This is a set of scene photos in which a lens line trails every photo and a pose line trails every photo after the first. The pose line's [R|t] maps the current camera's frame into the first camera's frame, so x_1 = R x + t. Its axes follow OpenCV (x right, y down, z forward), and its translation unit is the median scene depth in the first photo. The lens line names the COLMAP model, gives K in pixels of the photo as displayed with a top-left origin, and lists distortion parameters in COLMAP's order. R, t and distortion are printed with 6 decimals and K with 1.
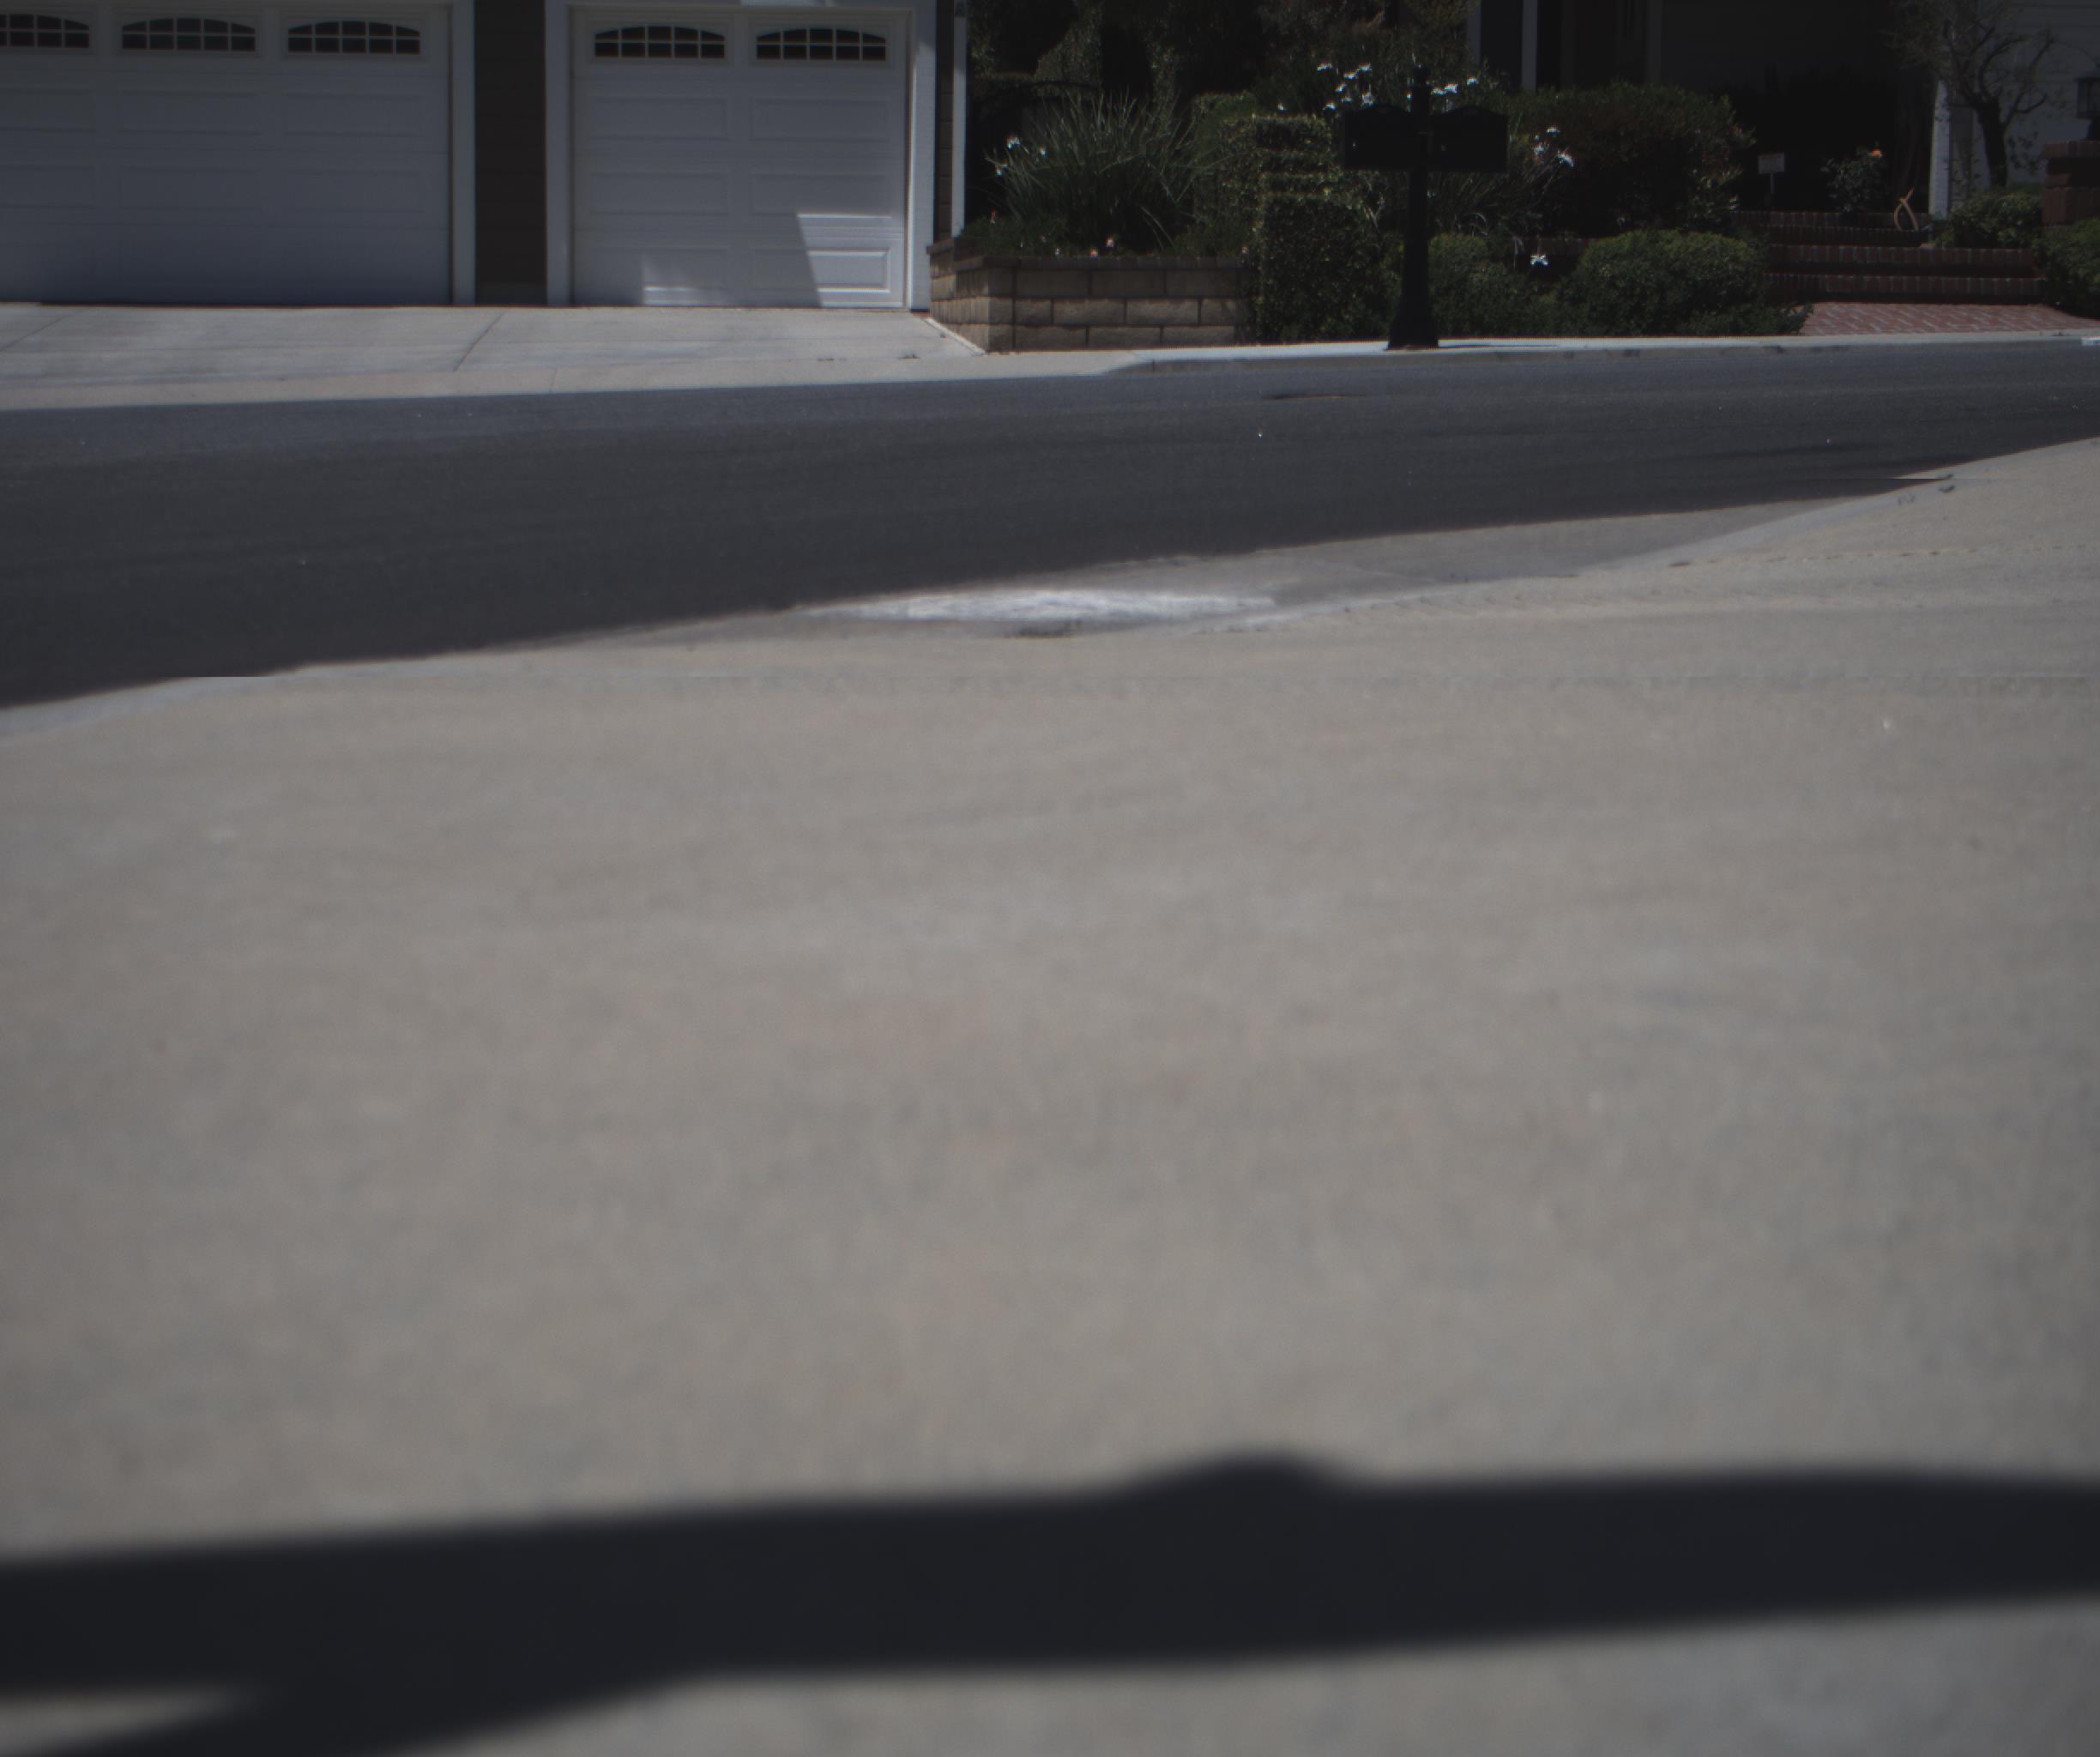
lens RADIAL K [[3971.5, 0, 1030.1], [0, 3971.5, 872.7], [0, 0, 1]] dist [-0.181864, 0.955914]
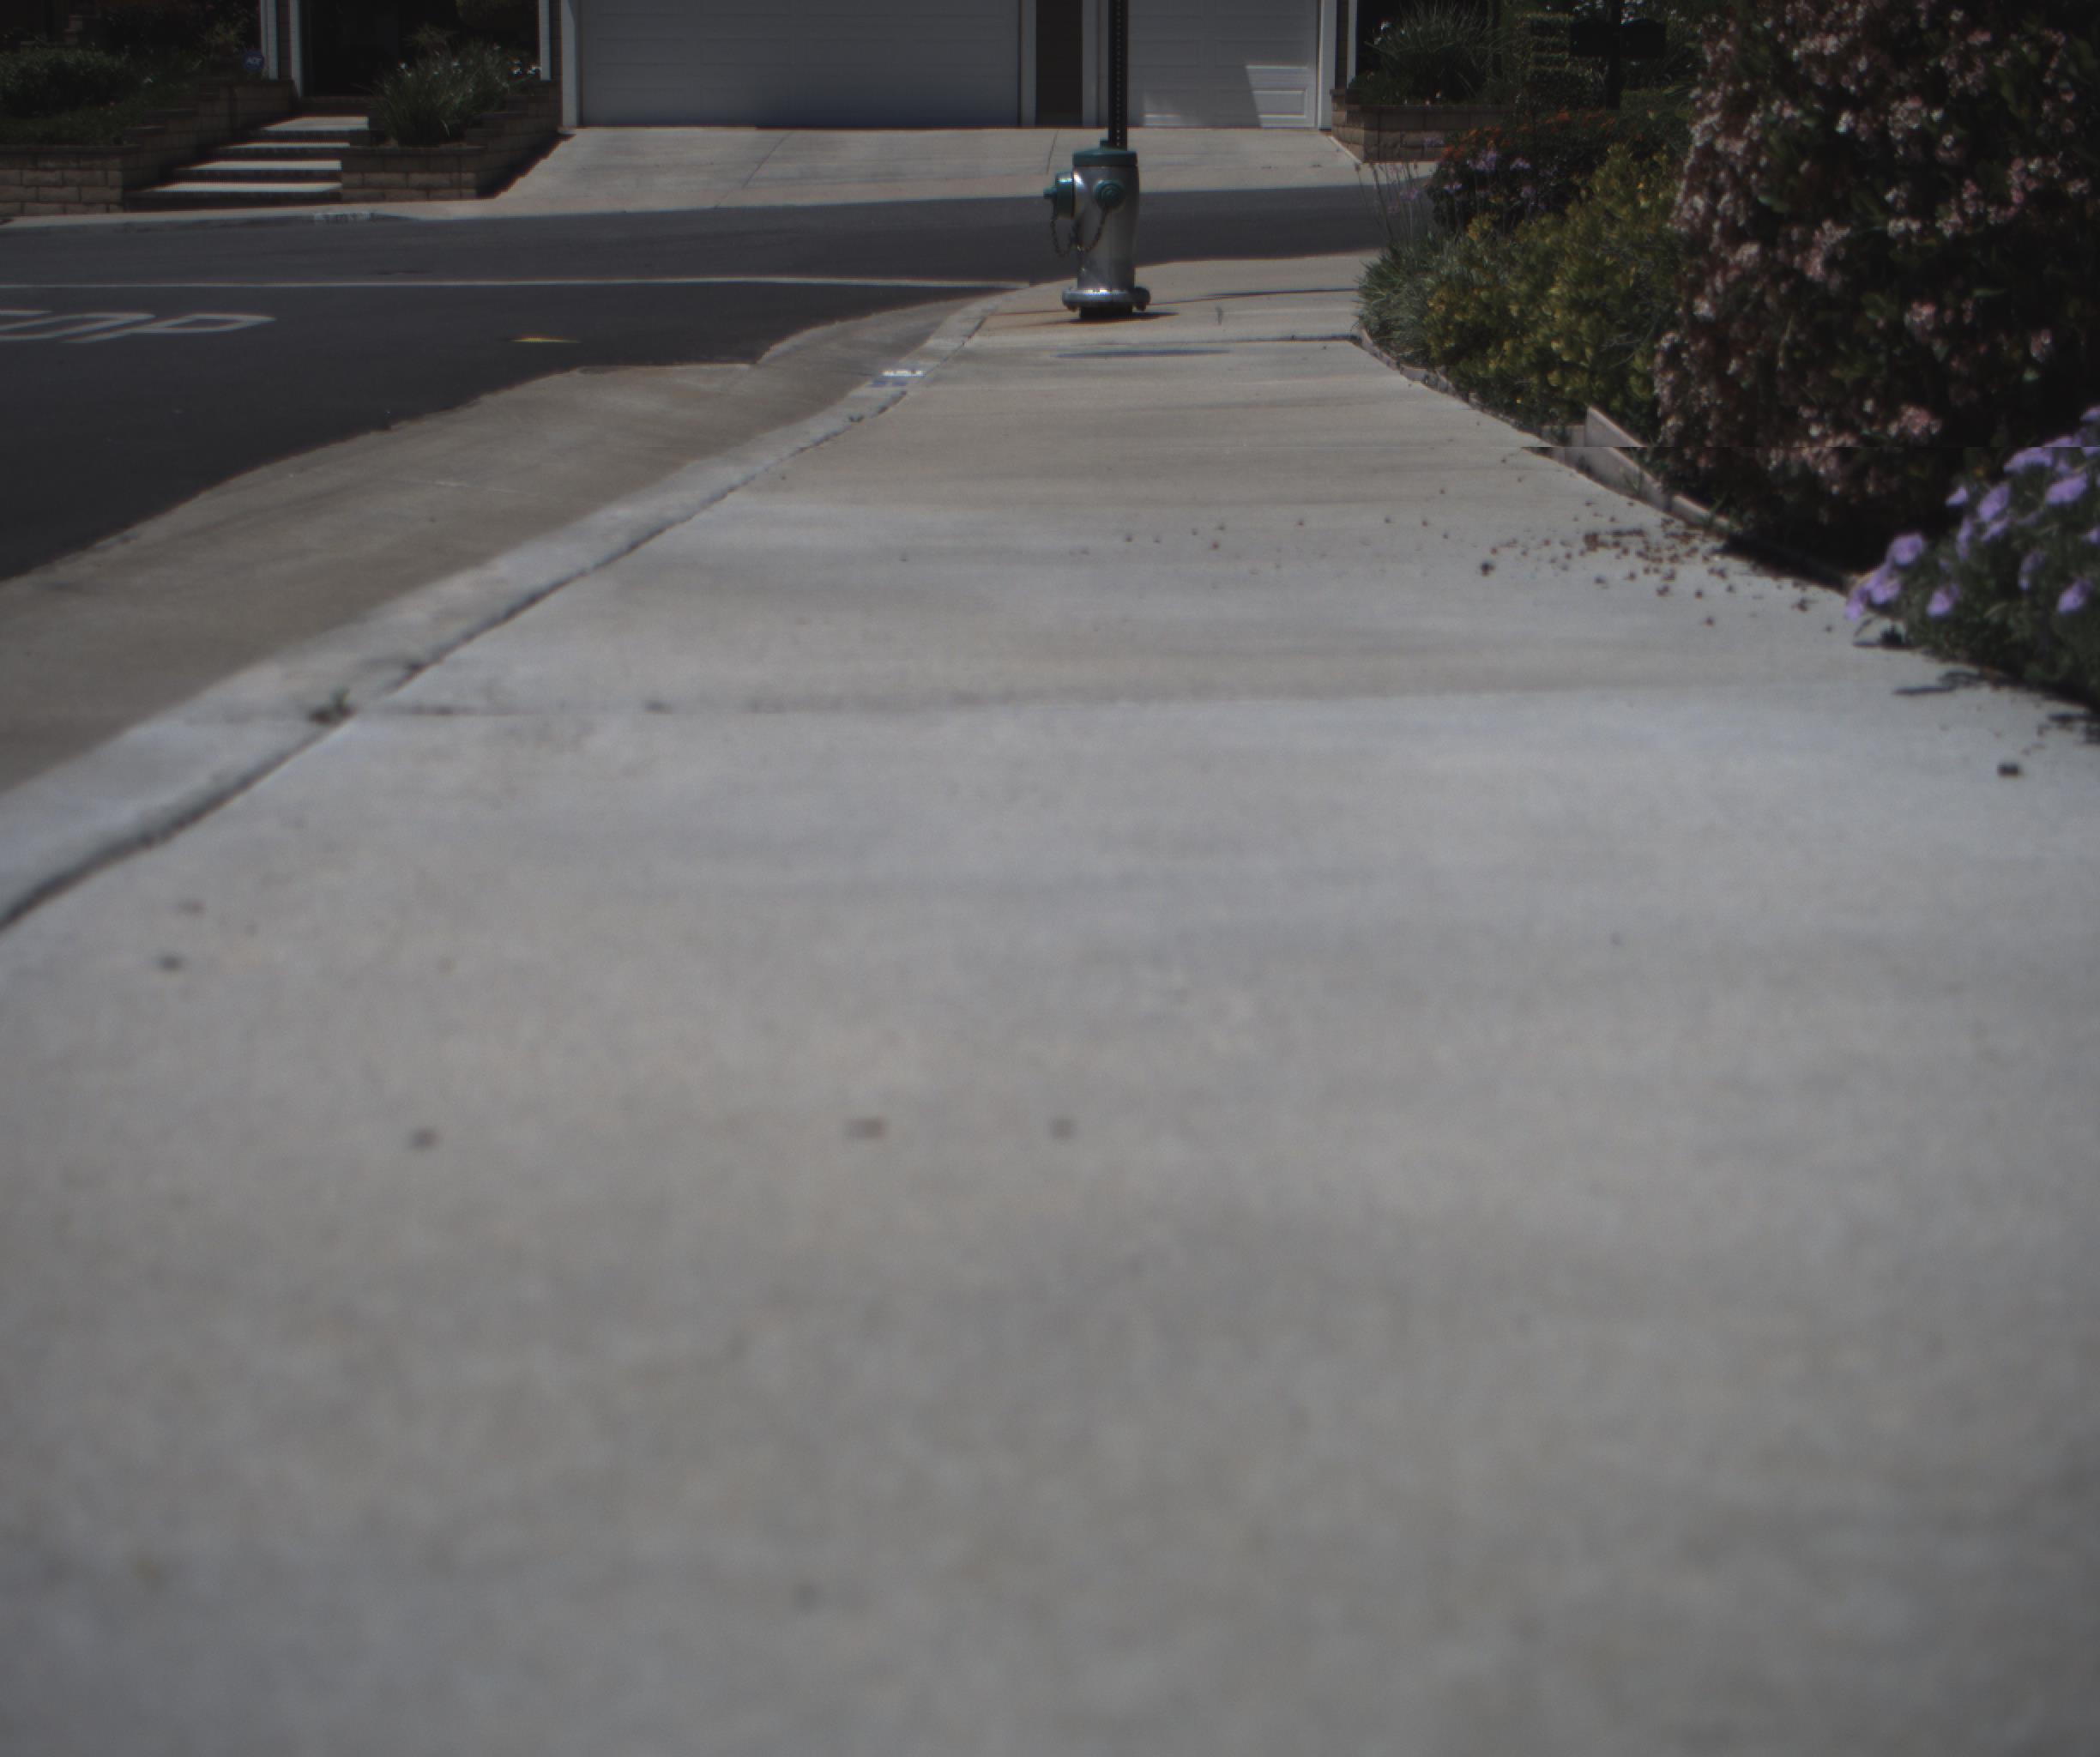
lens RADIAL K [[3971.5, 0, 1030.1], [0, 3971.5, 872.7], [0, 0, 1]] dist [-0.181864, 0.955914]
pose [[0.994416, 0.013575, -0.104658, 0.027201], [-0.007646, 0.998354, 0.056843, 0.072245], [0.105257, -0.055725, 0.992882, -0.669258]]
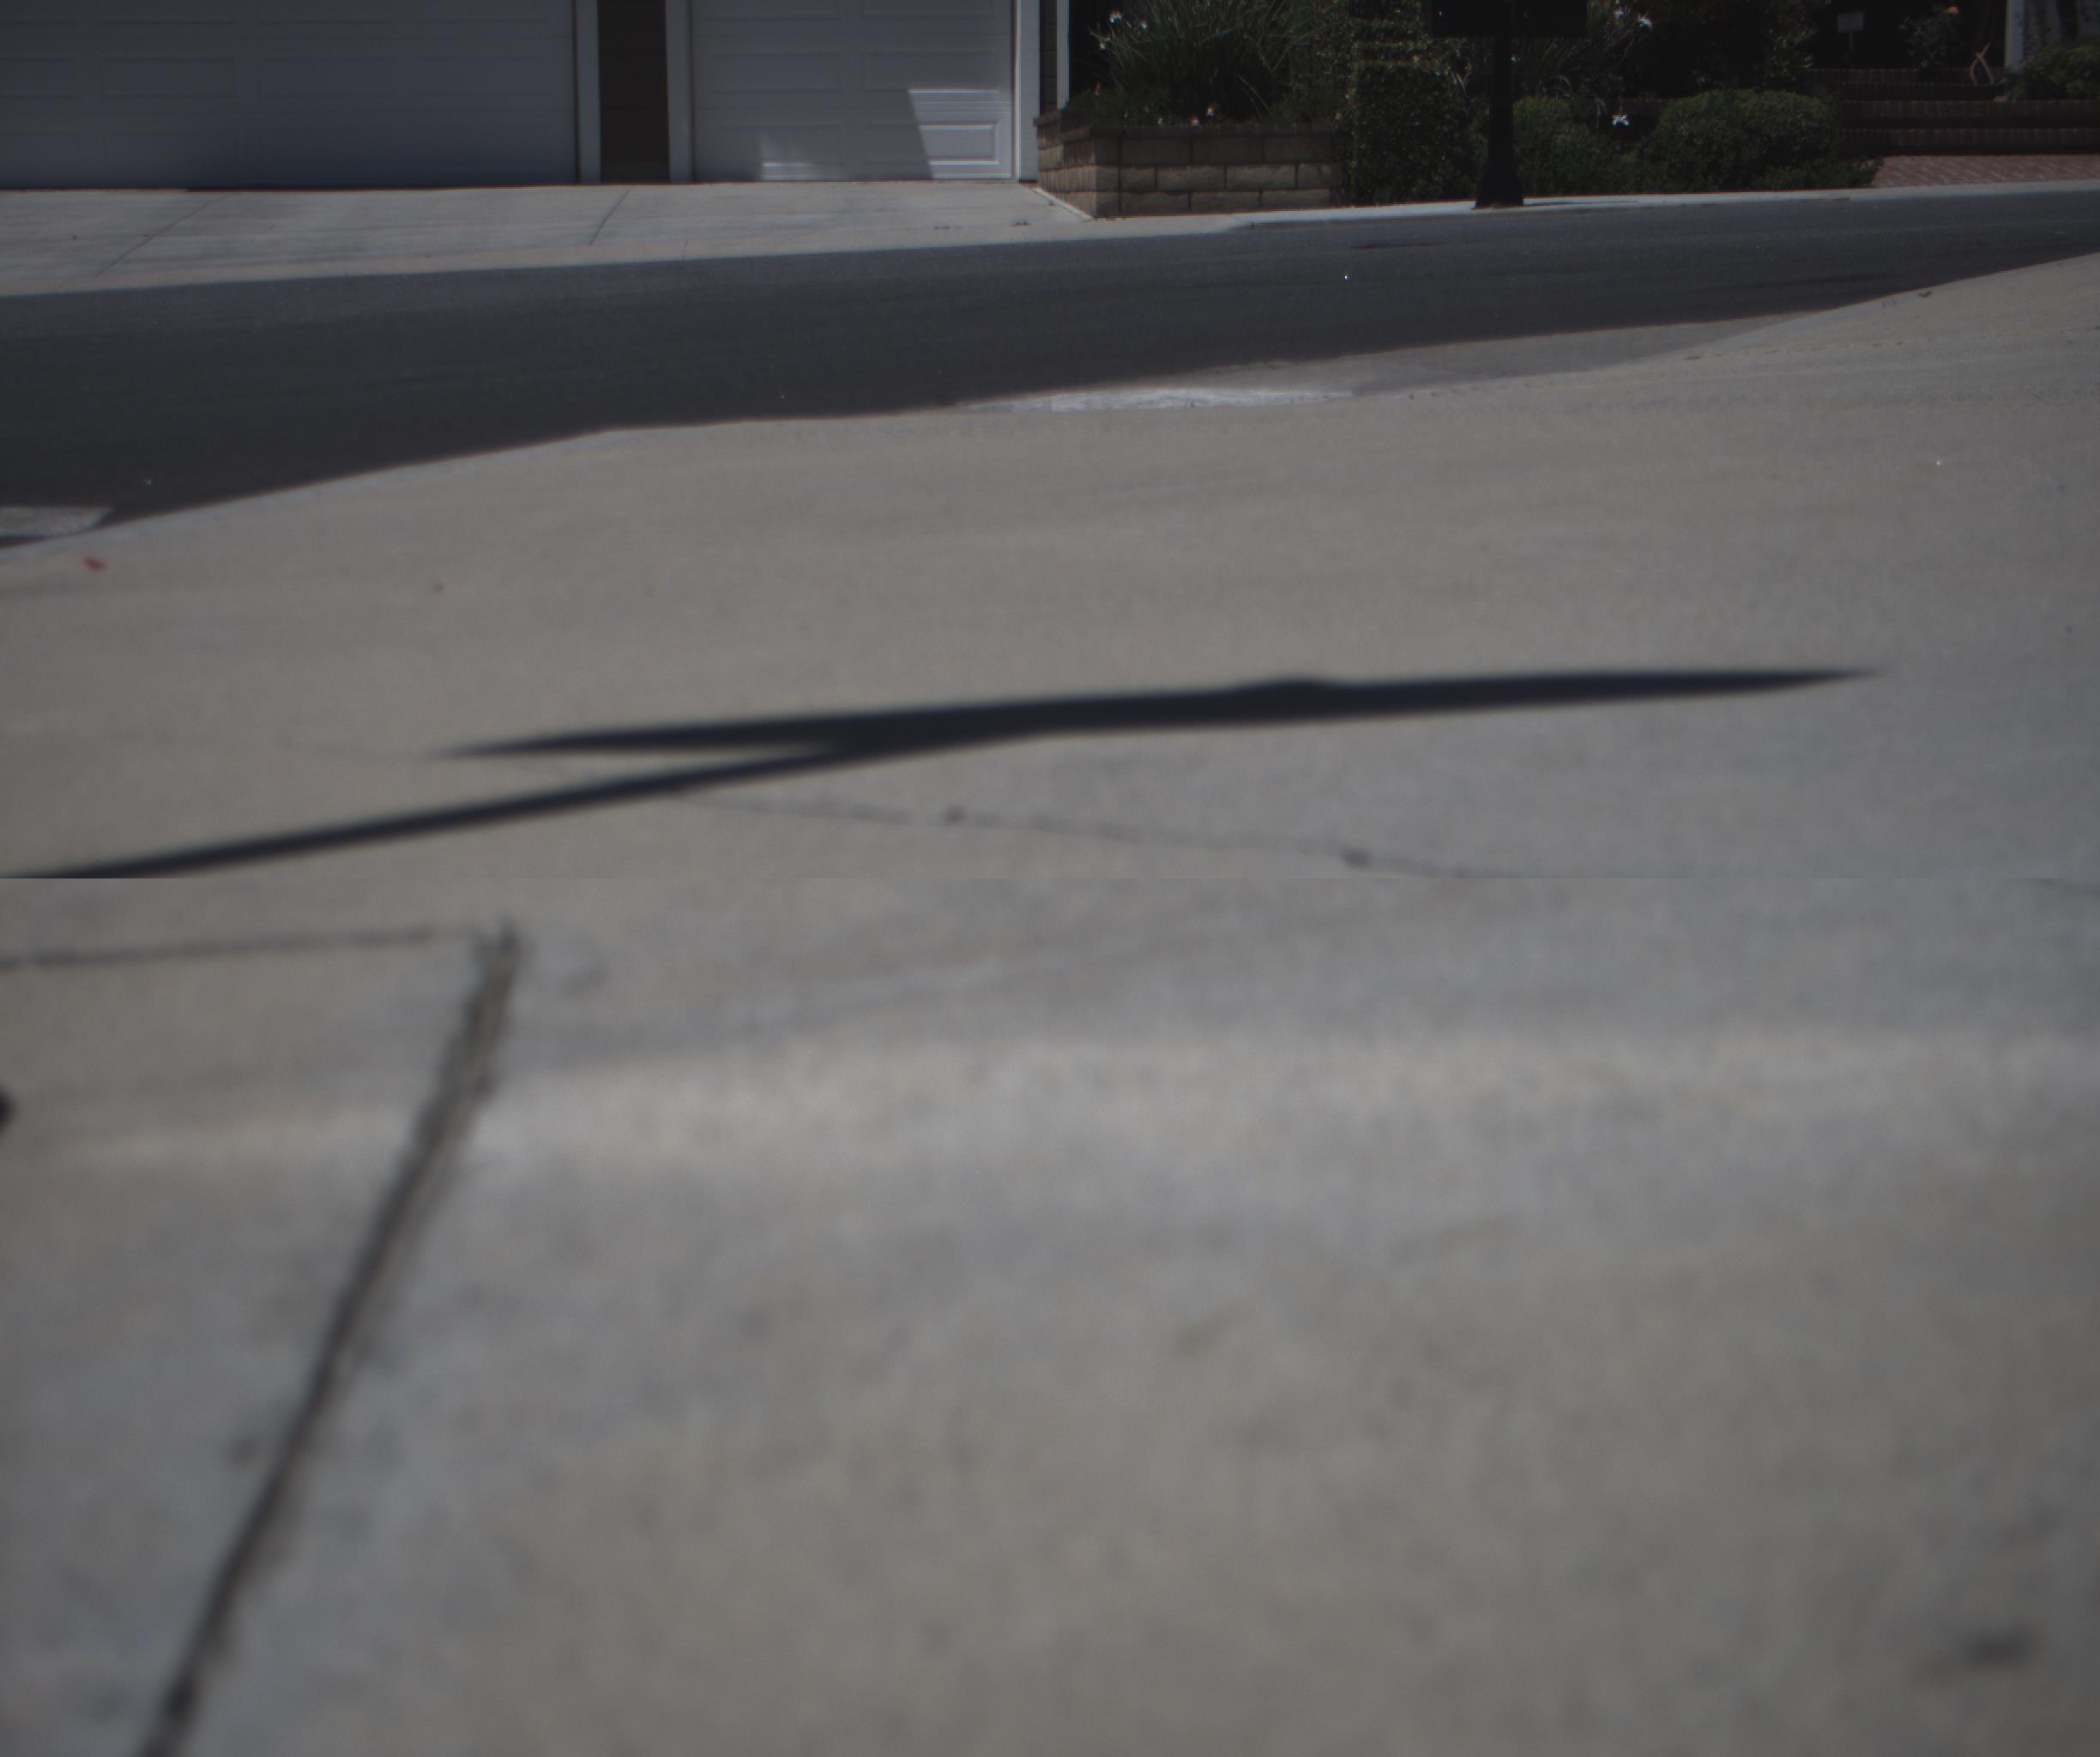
lens RADIAL K [[3971.5, 0, 1030.1], [0, 3971.5, 872.7], [0, 0, 1]] dist [-0.181864, 0.955914]
pose [[0.999512, -0.014236, -0.027817, -0.001221], [0.015100, 0.999402, 0.031111, 0.009108], [0.027358, -0.031516, 0.999129, -0.053972]]
